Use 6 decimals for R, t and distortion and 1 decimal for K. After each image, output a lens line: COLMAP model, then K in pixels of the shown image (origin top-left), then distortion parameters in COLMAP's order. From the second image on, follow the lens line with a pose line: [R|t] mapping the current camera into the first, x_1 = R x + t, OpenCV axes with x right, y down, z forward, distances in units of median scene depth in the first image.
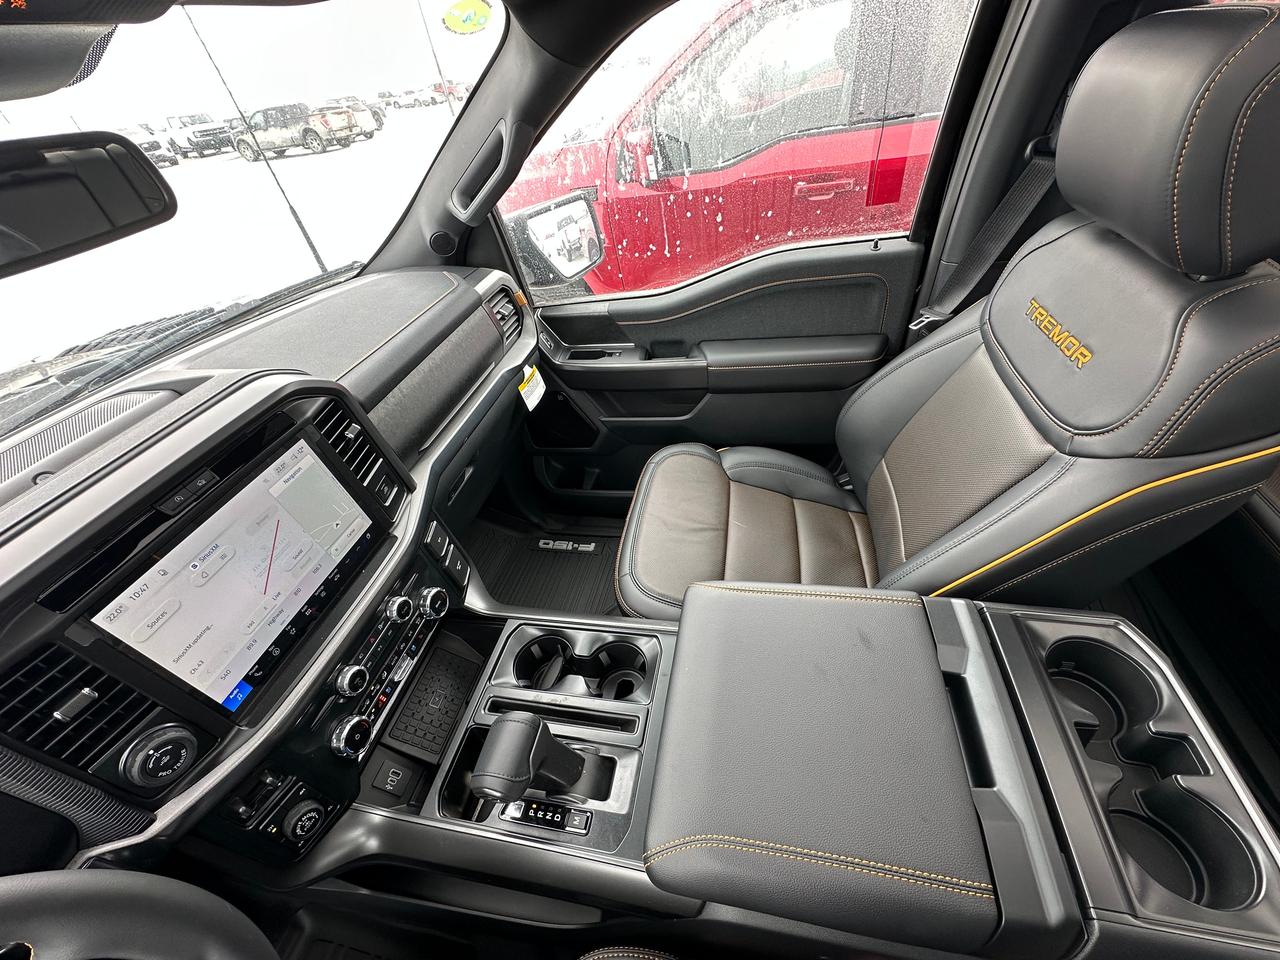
lens RADIAL K [[516.7, 0, 637.9], [0, 516.7, 478.9], [0, 0, 1]] dist [0.004047, 0.000166]
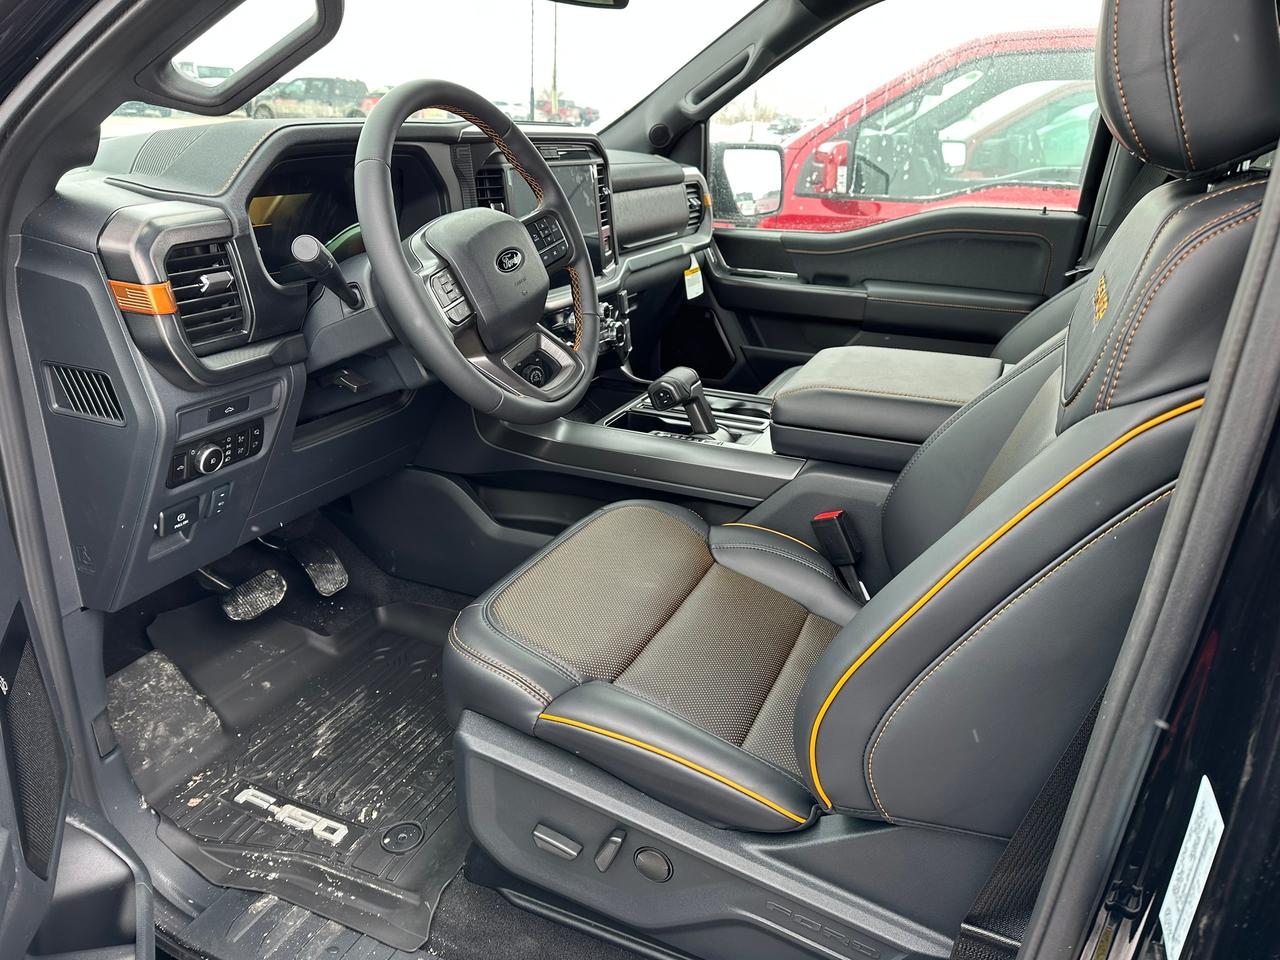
lens RADIAL K [[890.3, 0, 641.4], [0, 890.3, 481.0], [0, 0, 1]] dist [0.034817, -0.006109]
pose [[0.963079, 0.246012, -0.109344, -0.012540], [-0.266980, 0.925009, -0.270333, 0.732174], [0.034638, 0.289545, 0.956537, -0.614512]]
